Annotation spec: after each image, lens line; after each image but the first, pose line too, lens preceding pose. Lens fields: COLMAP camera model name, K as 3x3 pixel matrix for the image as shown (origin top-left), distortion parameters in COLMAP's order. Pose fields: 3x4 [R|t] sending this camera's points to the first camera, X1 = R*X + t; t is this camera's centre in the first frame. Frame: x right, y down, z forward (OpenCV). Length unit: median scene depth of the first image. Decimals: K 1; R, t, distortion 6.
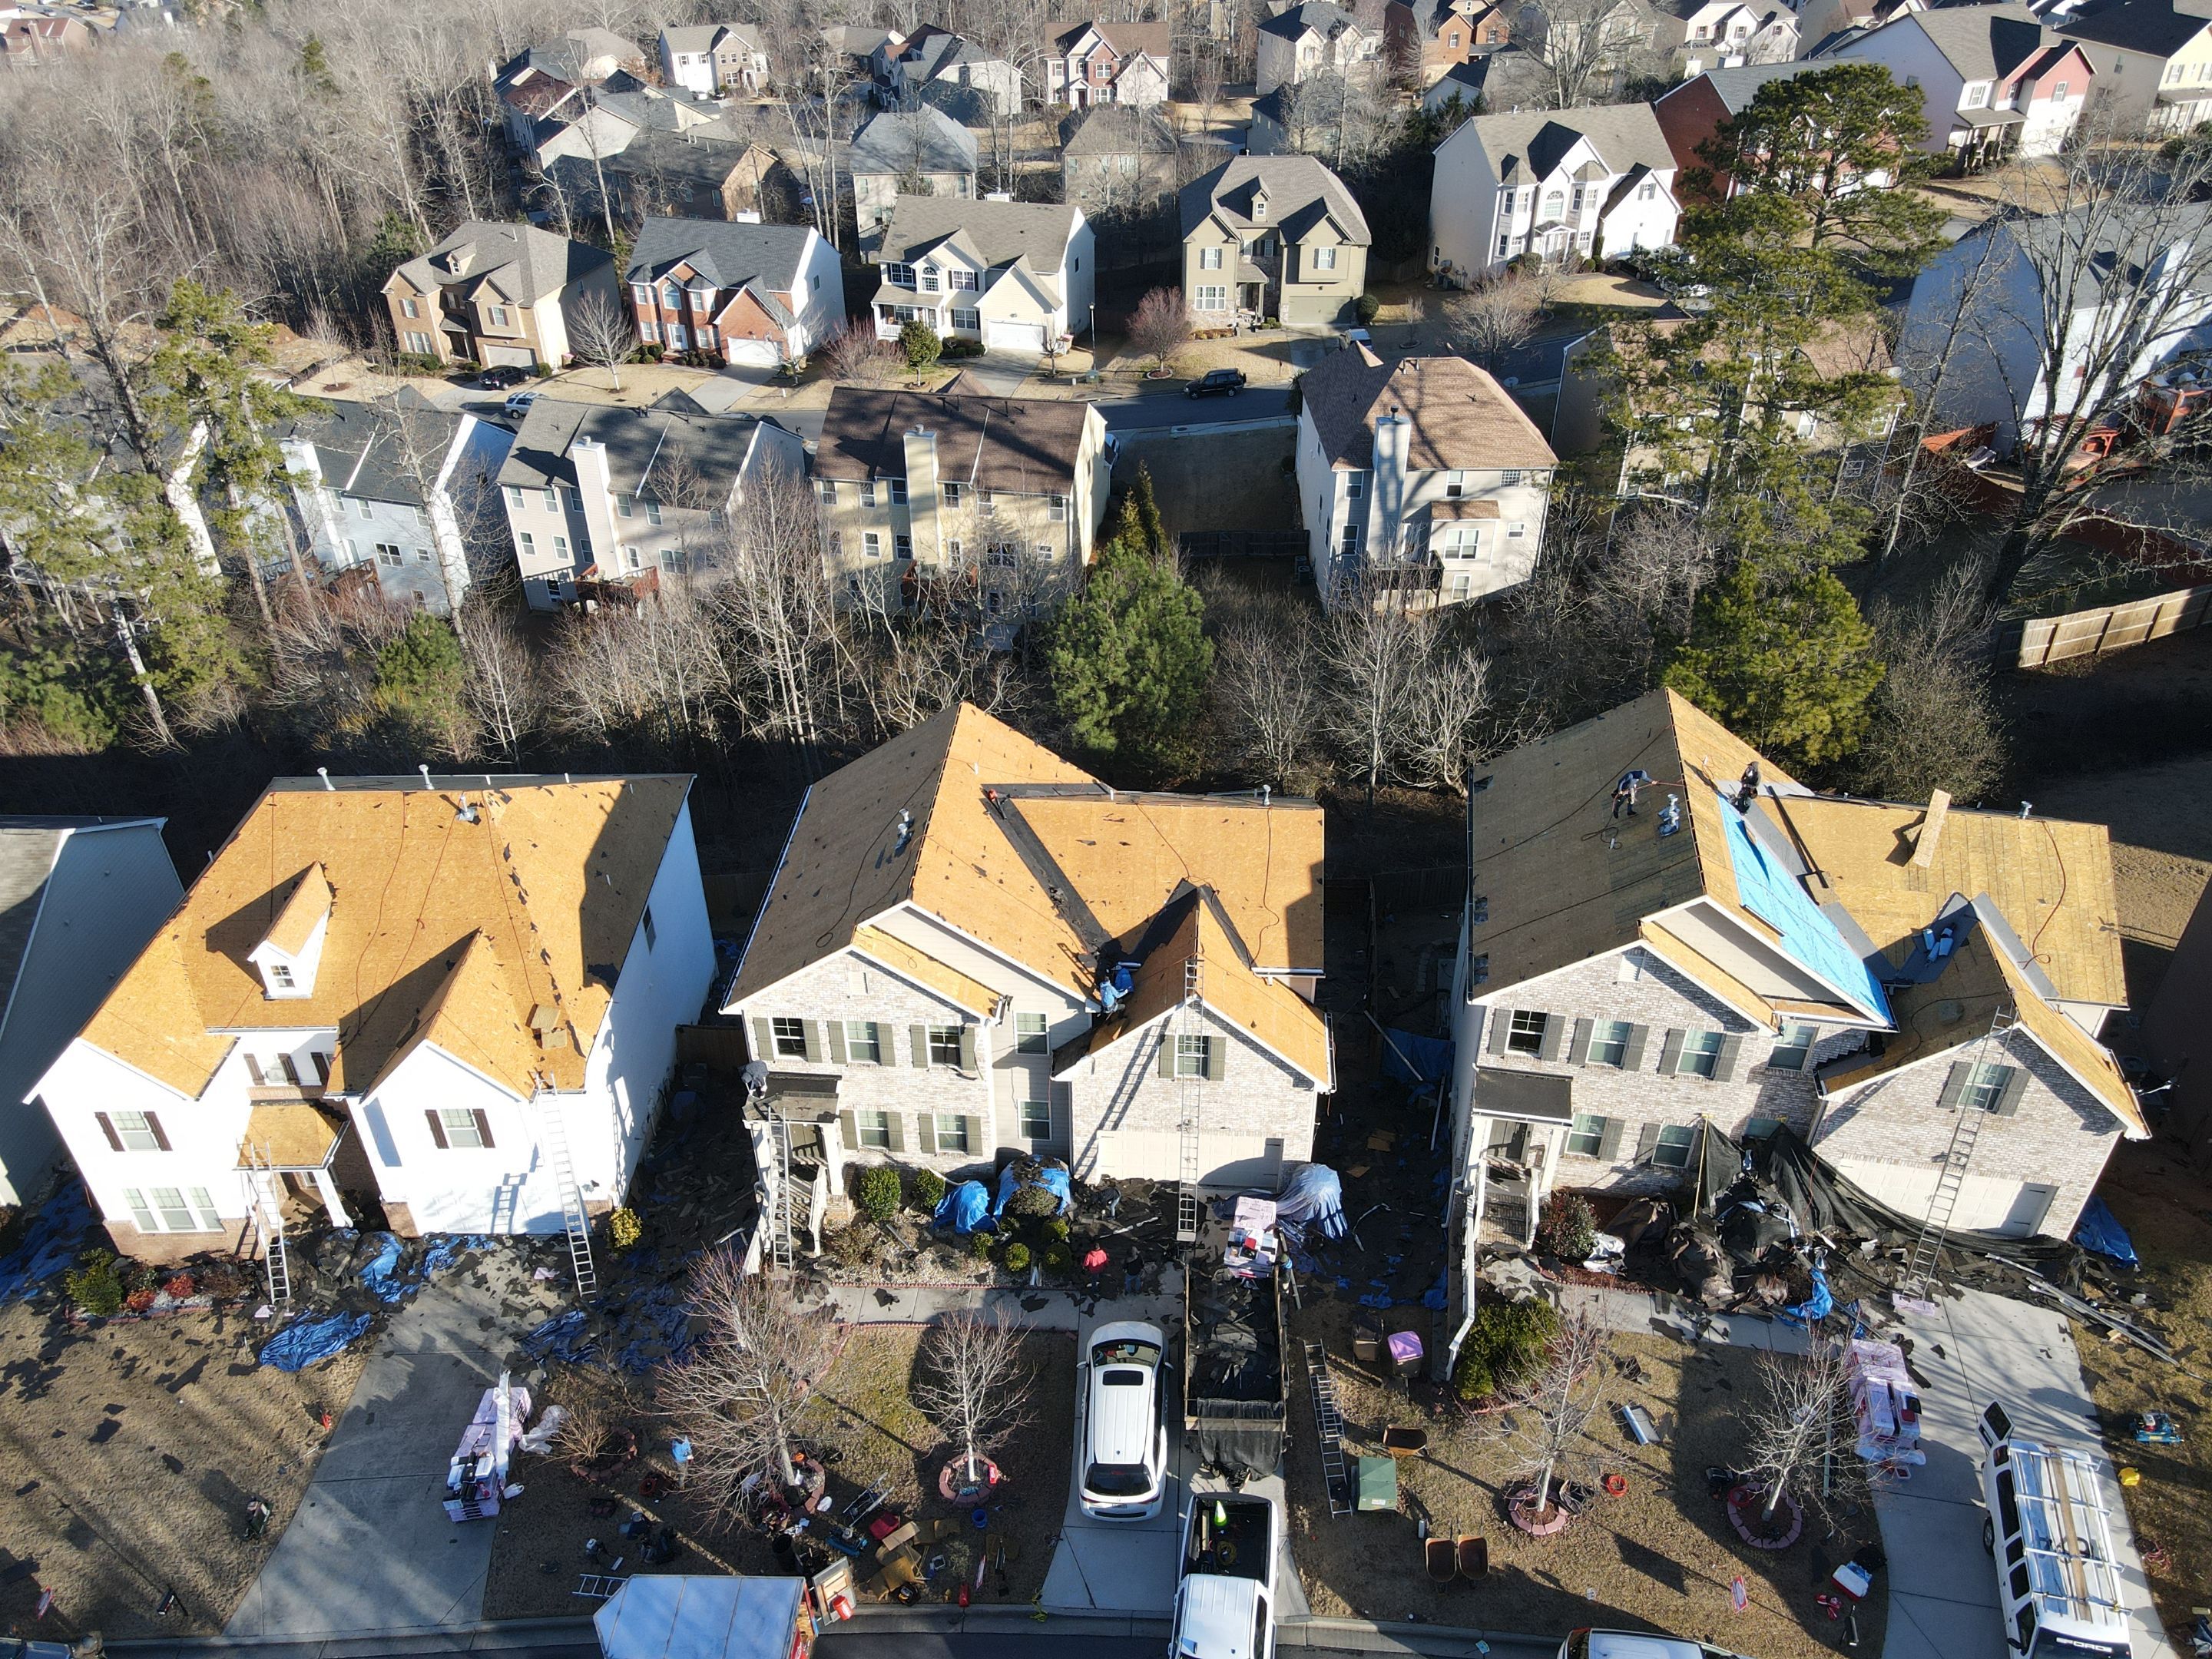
lens RADIAL K [[1625.3, 0, 1104.2], [0, 1625.3, 833.3], [0, 0, 1]] dist [0.019430, 0.001584]
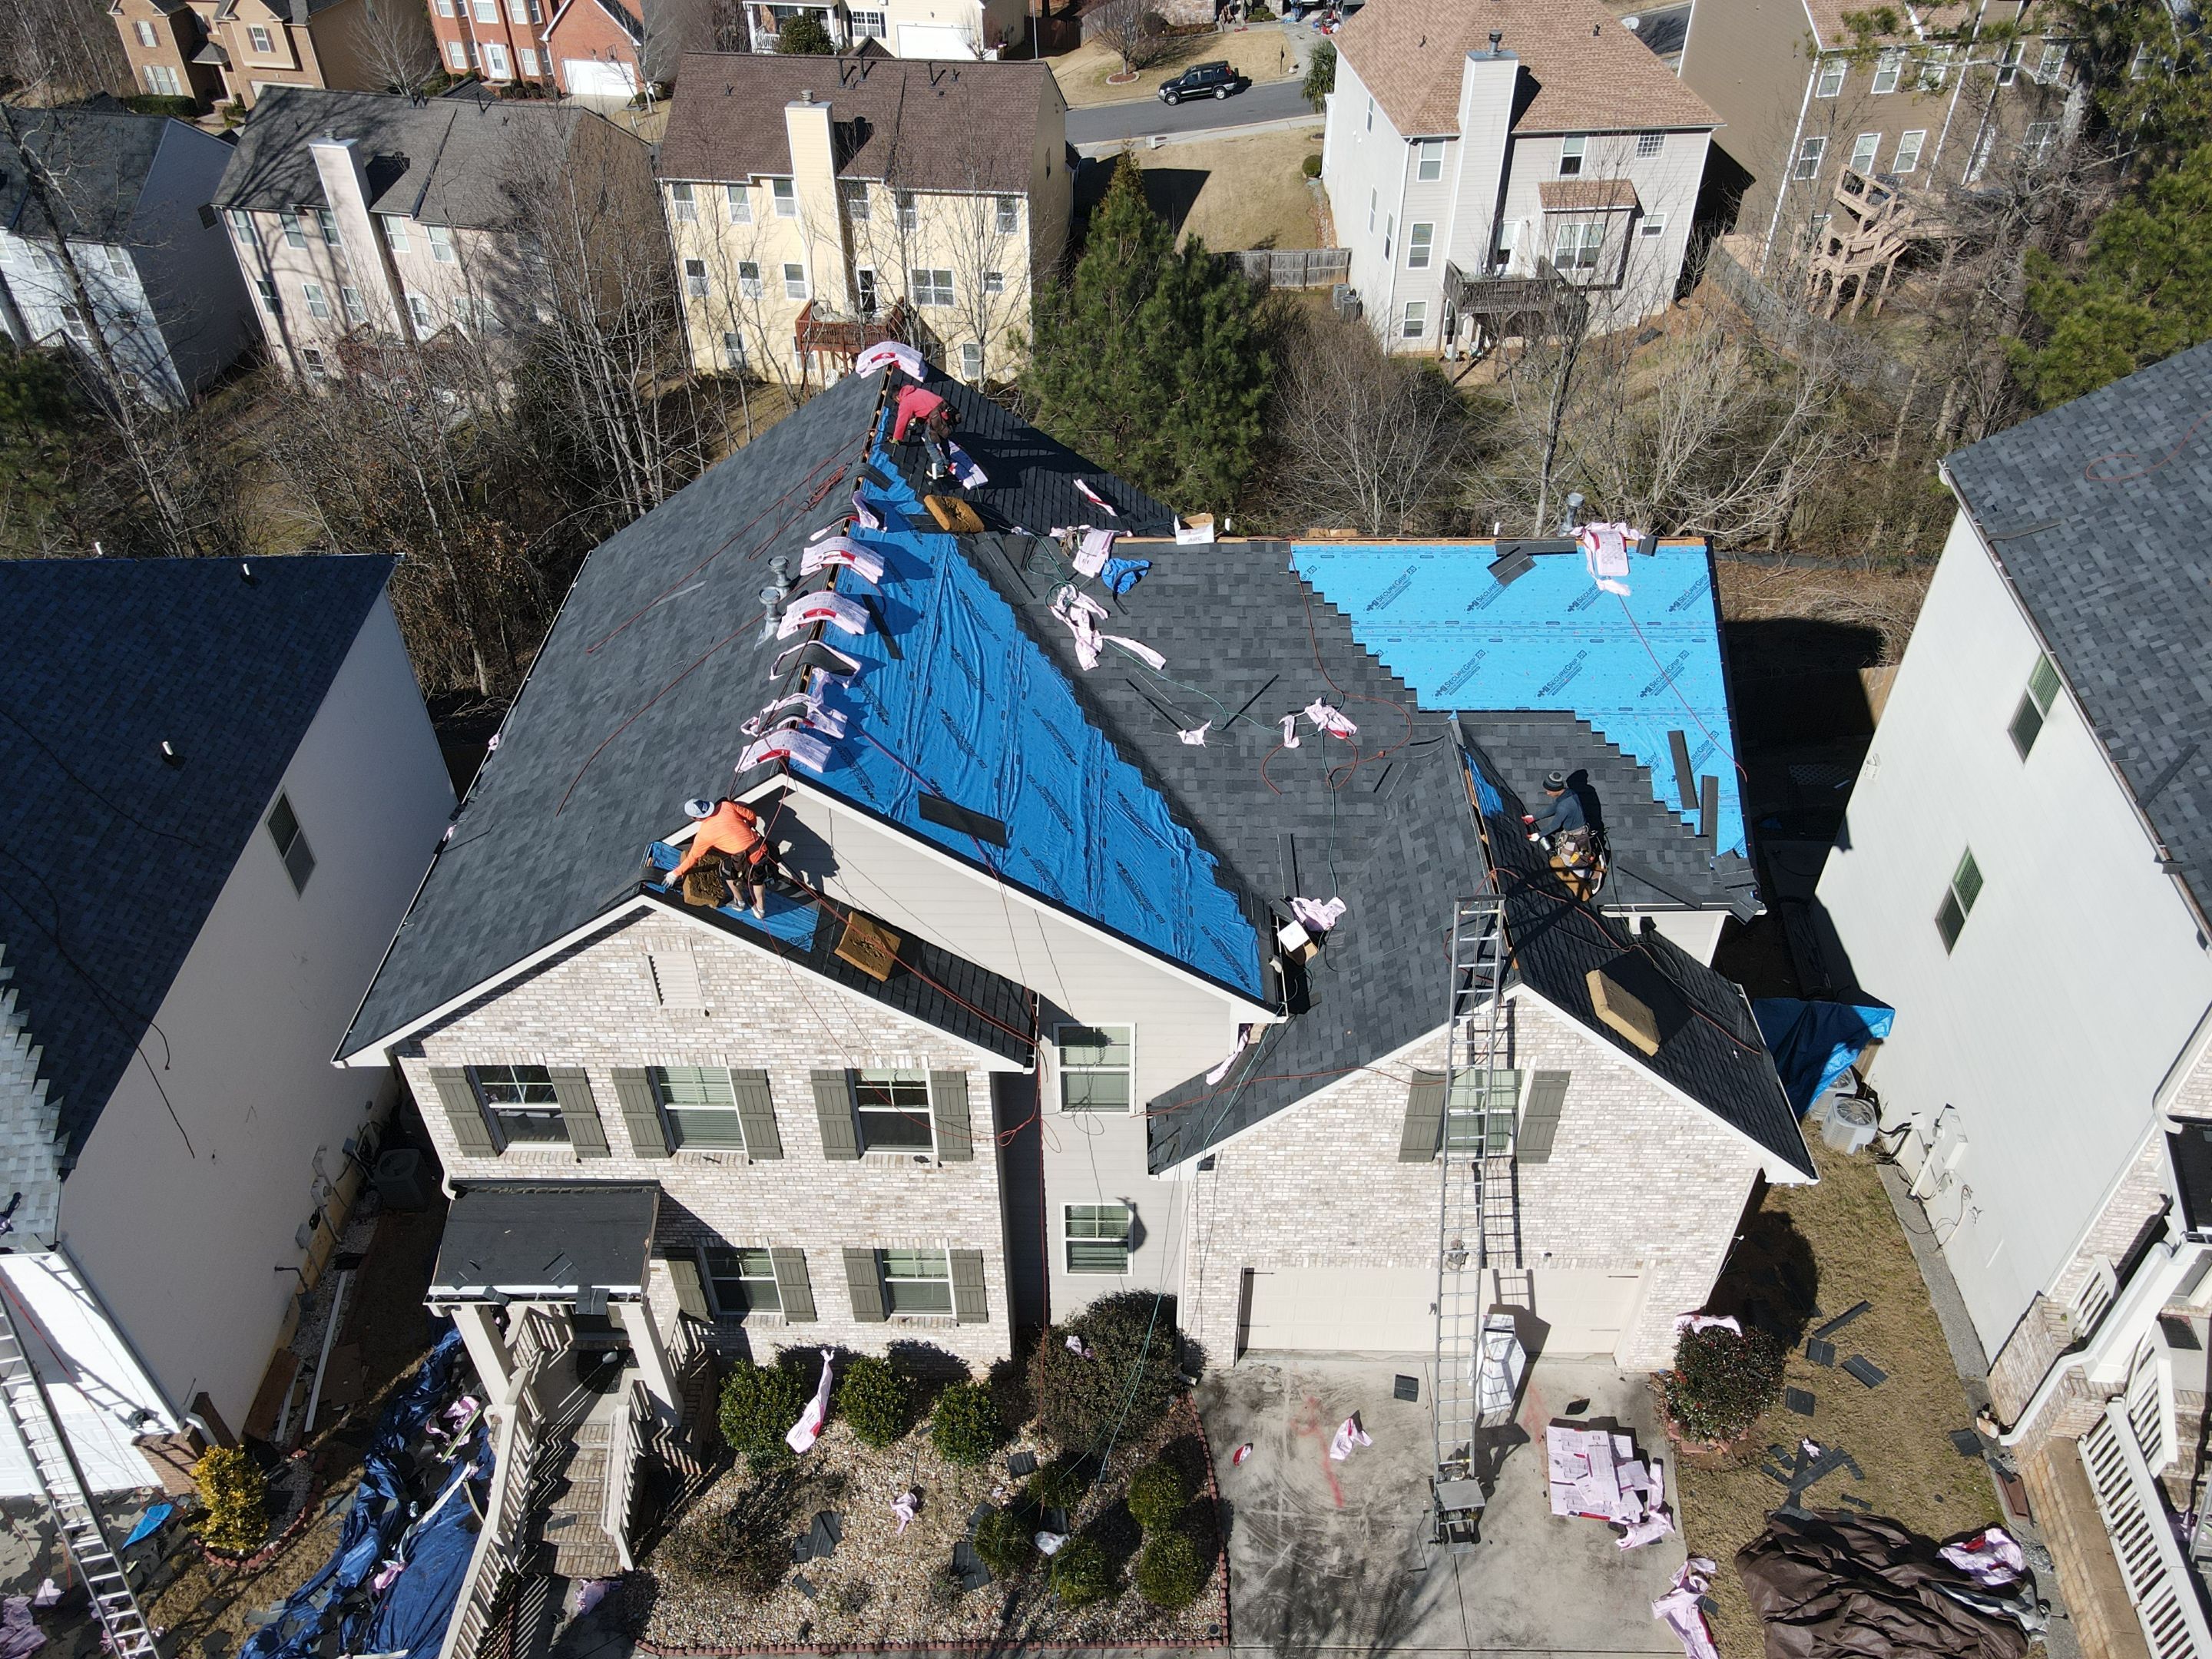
lens RADIAL K [[1625.3, 0, 1101.0], [0, 1625.3, 837.1], [0, 0, 1]] dist [0.019430, 0.001584]
pose [[0.998494, -0.037232, 0.040294, -0.048698], [0.033655, 0.995720, 0.086076, 0.020382], [-0.043327, -0.084591, 0.995473, 0.484943]]
